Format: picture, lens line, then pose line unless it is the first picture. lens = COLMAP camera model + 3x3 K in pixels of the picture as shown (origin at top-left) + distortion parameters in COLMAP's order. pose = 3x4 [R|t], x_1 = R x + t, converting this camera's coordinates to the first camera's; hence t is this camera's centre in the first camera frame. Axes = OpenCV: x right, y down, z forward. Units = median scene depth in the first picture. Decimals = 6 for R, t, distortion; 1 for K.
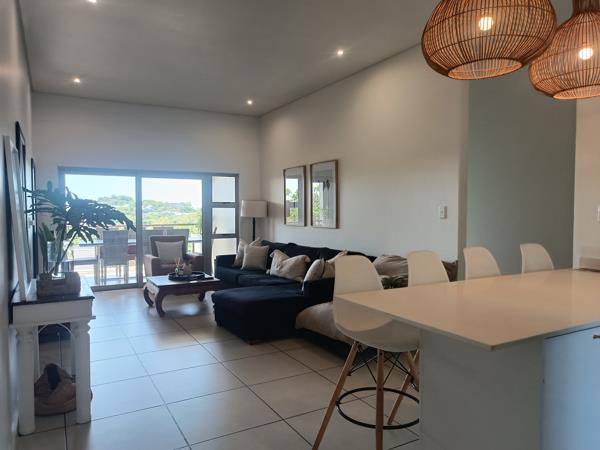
lens RADIAL K [[436.3, 0, 300.8], [0, 436.3, 224.8], [0, 0, 1]] dist [0.027416, -0.005563]
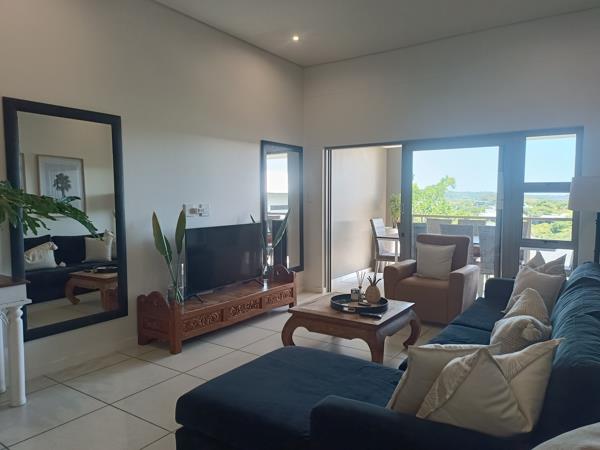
lens RADIAL K [[436.3, 0, 300.5], [0, 436.3, 226.1], [0, 0, 1]] dist [0.027416, -0.005563]
pose [[0.443657, 0.064267, -0.893889, 0.029206], [-0.034155, 0.997913, 0.054794, -0.002523], [0.895546, 0.006221, 0.444926, 0.073111]]
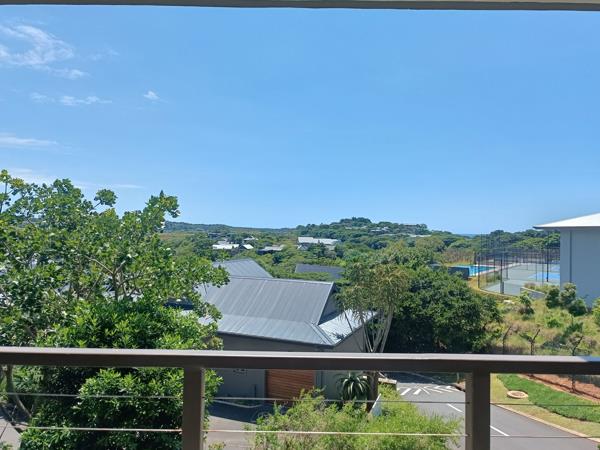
lens RADIAL K [[436.3, 0, 300.2], [0, 436.3, 226.4], [0, 0, 1]] dist [0.027416, -0.005563]
pose [[0.864924, 0.010484, -0.501793, -0.049440], [-0.033794, 0.998729, -0.037382, -0.006554], [0.500763, 0.049290, 0.864180, 0.158133]]
